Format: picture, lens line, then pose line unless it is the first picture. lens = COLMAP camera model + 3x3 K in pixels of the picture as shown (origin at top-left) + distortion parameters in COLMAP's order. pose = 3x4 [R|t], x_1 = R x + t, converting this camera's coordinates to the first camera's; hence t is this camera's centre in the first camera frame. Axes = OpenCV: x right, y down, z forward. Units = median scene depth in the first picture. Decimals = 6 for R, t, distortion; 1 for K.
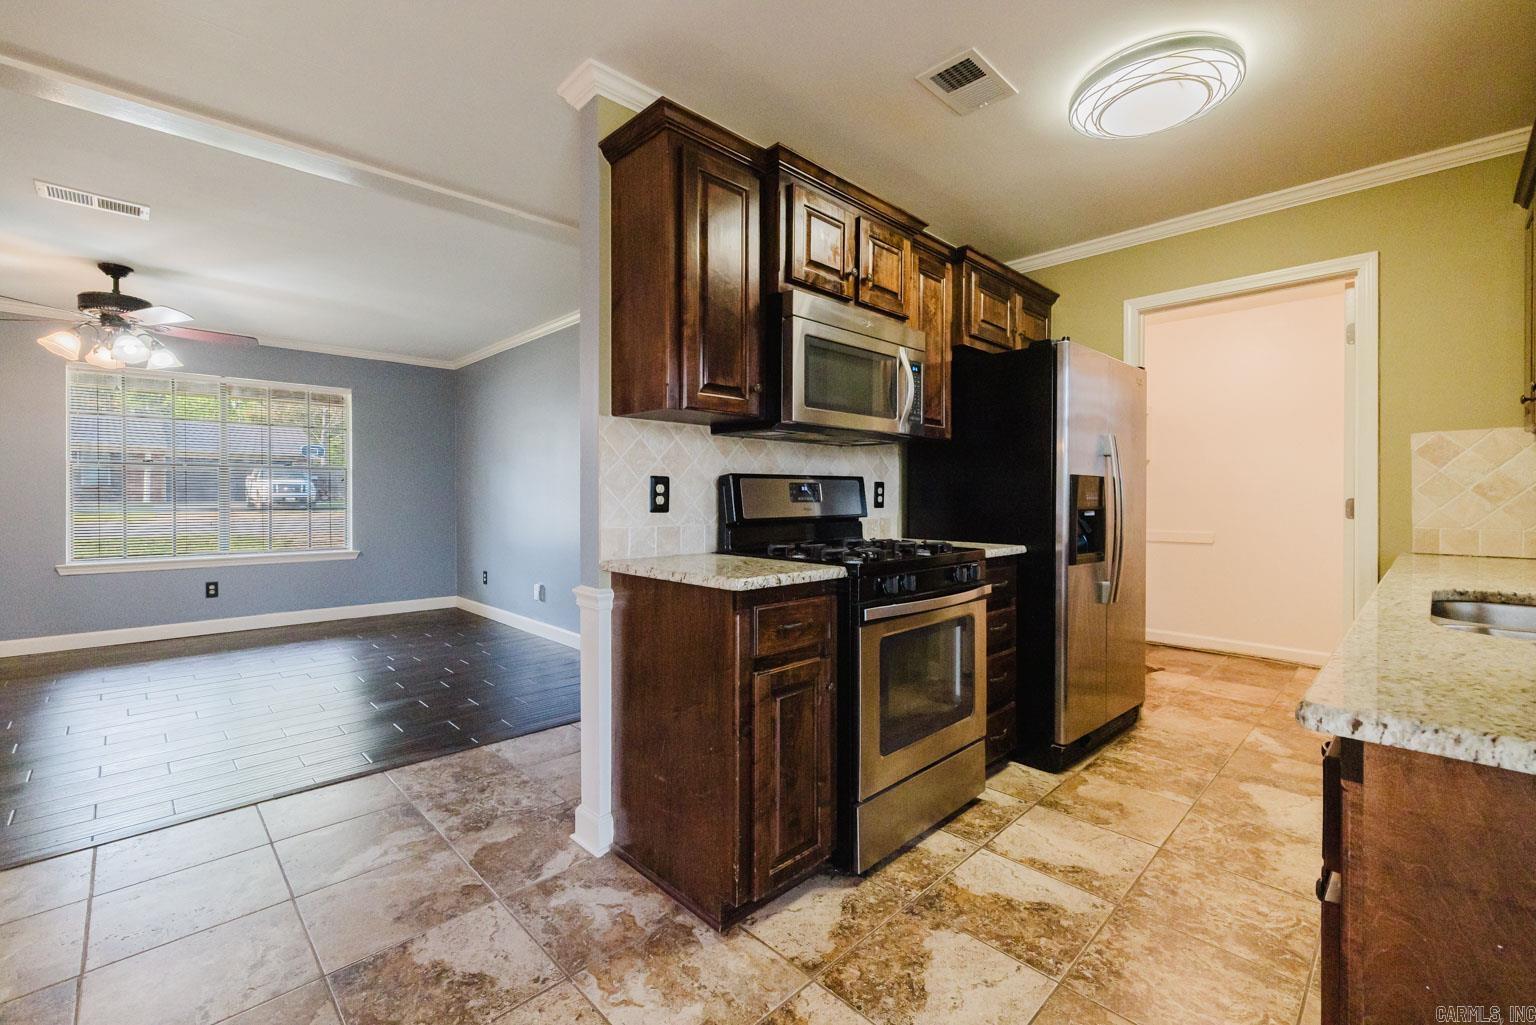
lens RADIAL K [[652.6, 0, 771.4], [0, 652.6, 502.0], [0, 0, 1]] dist [-0.001494, 0.001098]
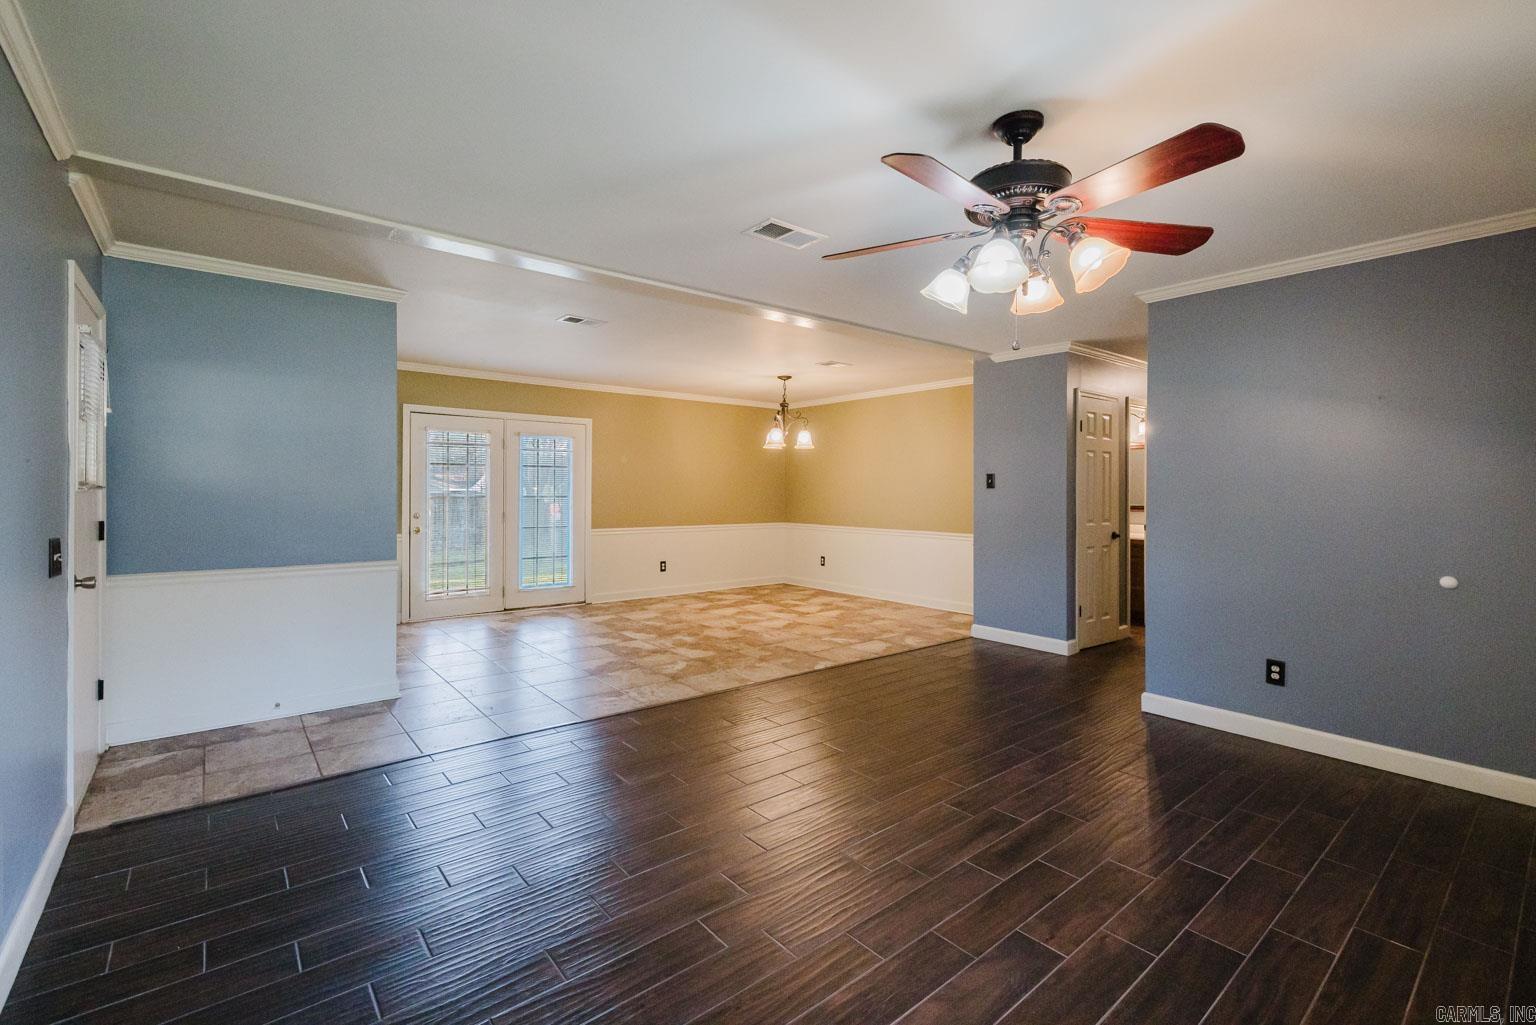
lens RADIAL K [[675.9, 0, 755.8], [0, 675.9, 491.2], [0, 0, 1]] dist [0.000469, -0.000236]
pose [[-0.994760, -0.011017, 0.101641, -1.244485], [-0.009351, 0.999814, 0.016855, -0.090207], [-0.101808, 0.015816, -0.994678, 2.329914]]
